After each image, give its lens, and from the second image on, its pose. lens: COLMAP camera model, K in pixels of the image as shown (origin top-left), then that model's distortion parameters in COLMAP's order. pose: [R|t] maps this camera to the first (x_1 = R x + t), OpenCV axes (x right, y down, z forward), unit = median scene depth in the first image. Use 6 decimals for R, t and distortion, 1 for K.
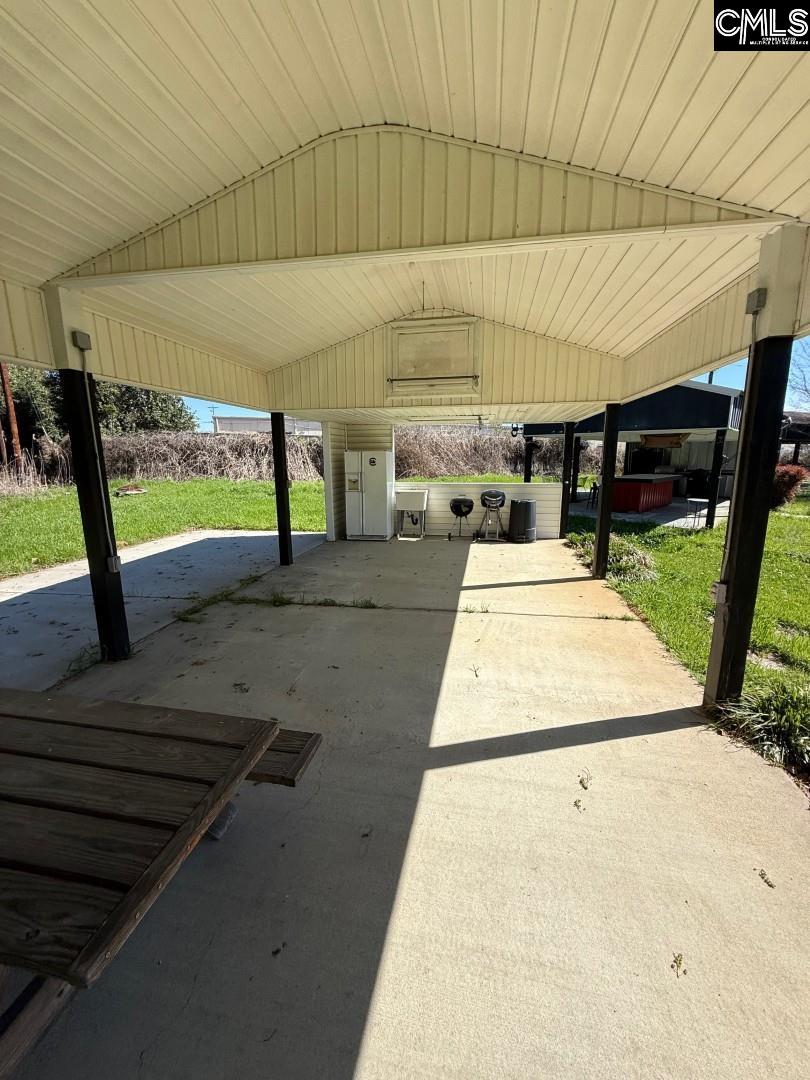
lens RADIAL K [[431.2, 0, 403.2], [0, 431.2, 539.5], [0, 0, 1]] dist [0.000260, 0.000169]
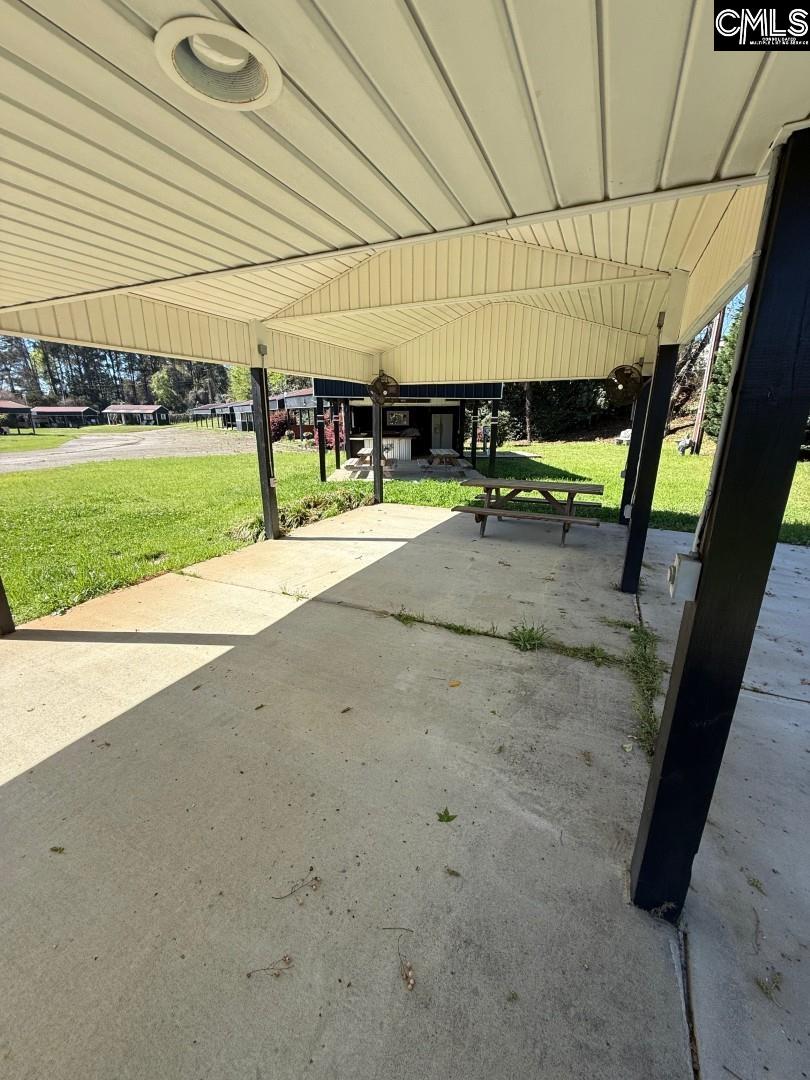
lens RADIAL K [[431.2, 0, 405.5], [0, 431.2, 541.0], [0, 0, 1]] dist [0.000260, 0.000169]
pose [[-0.970442, -0.066920, 0.231869, -0.250544], [0.046729, 0.890498, 0.452582, -0.320229], [-0.236765, 0.450040, -0.861050, 1.597963]]
